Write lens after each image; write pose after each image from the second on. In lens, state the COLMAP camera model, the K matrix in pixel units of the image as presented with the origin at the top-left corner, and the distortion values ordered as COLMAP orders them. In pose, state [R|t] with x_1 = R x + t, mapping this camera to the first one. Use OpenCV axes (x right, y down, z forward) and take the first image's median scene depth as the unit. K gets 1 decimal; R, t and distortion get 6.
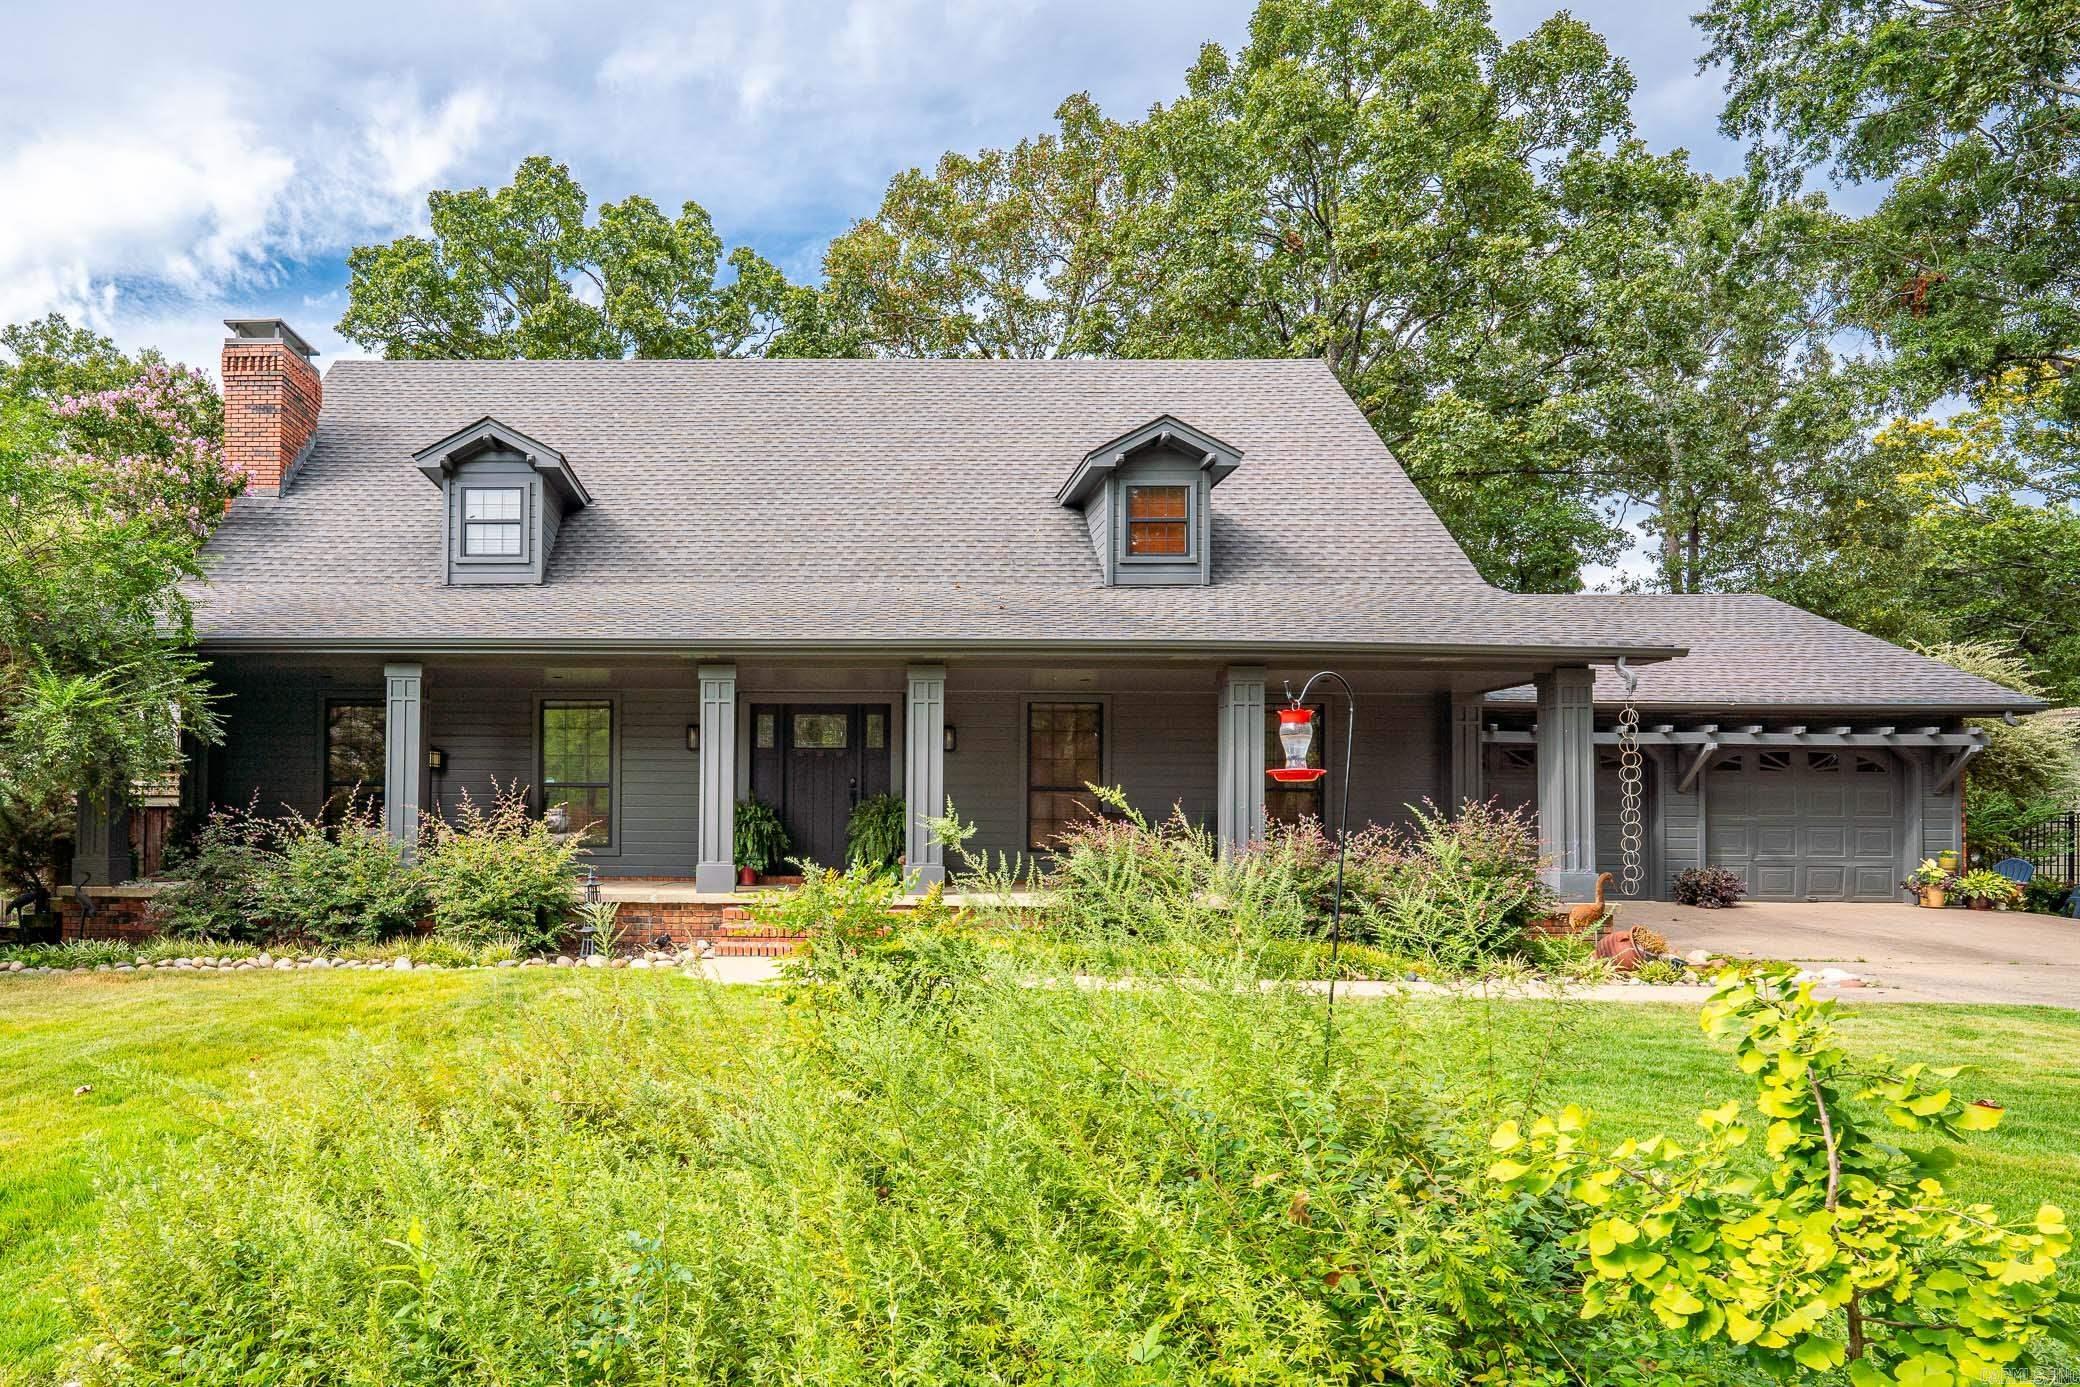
lens RADIAL K [[856.5, 0, 1040.0], [0, 856.5, 693.5], [0, 0, 1]] dist [-0.002832, -0.000507]
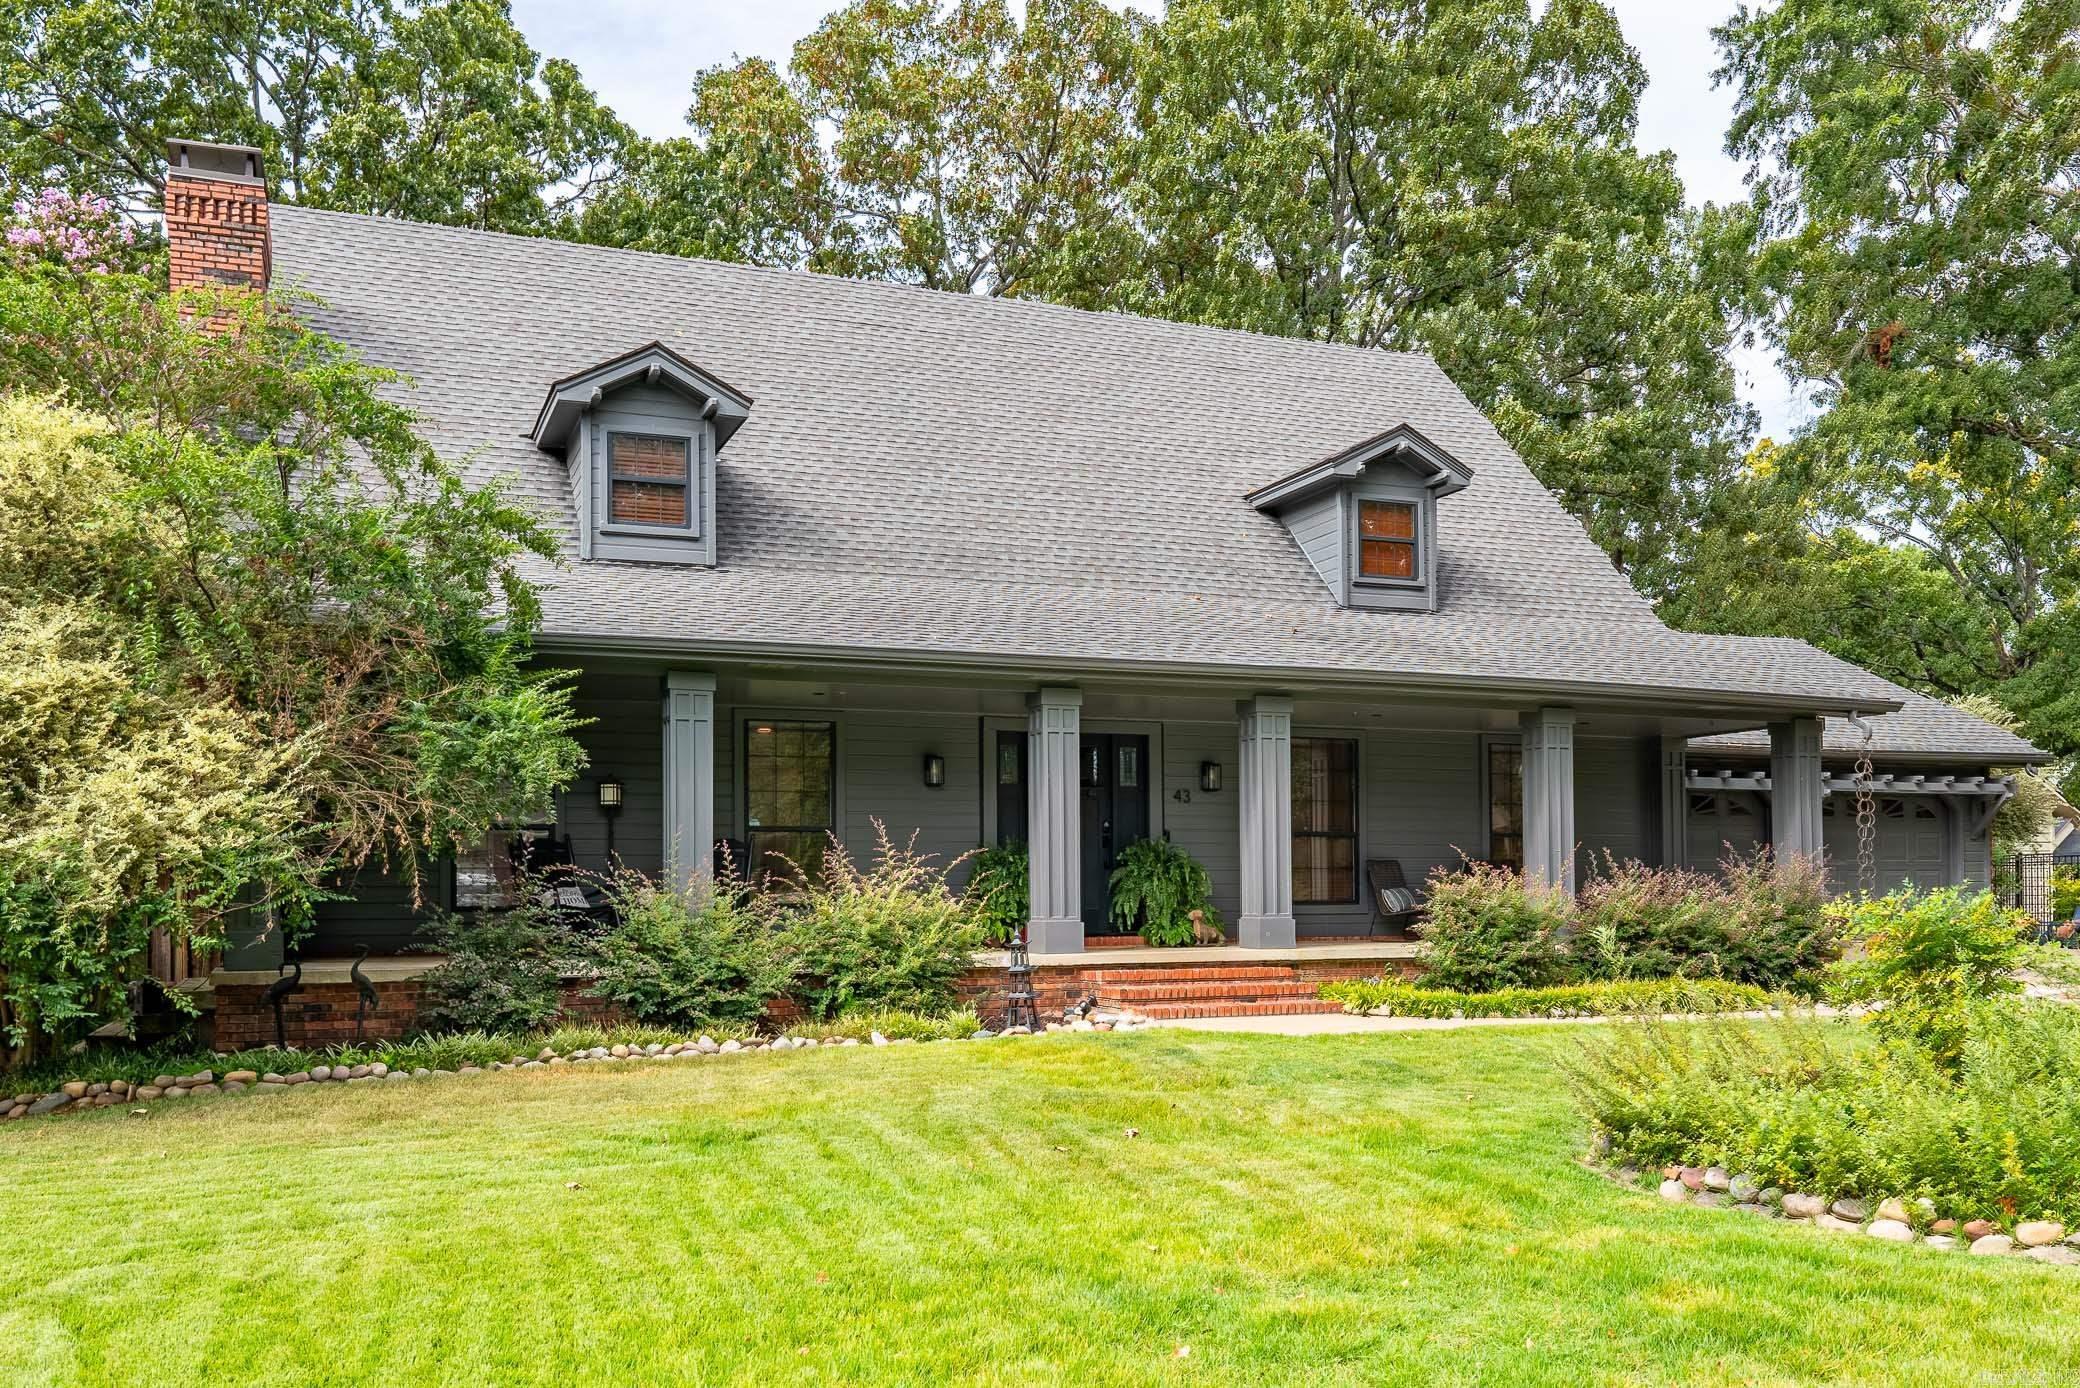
lens RADIAL K [[1213.9, 0, 1039.2], [0, 1213.9, 674.6], [0, 0, 1]] dist [0.000723, 0.001263]
pose [[0.954432, 0.038427, 0.295943, -0.603908], [-0.031523, 0.999109, -0.028067, -0.009021], [-0.296758, 0.017459, 0.954793, -0.122630]]
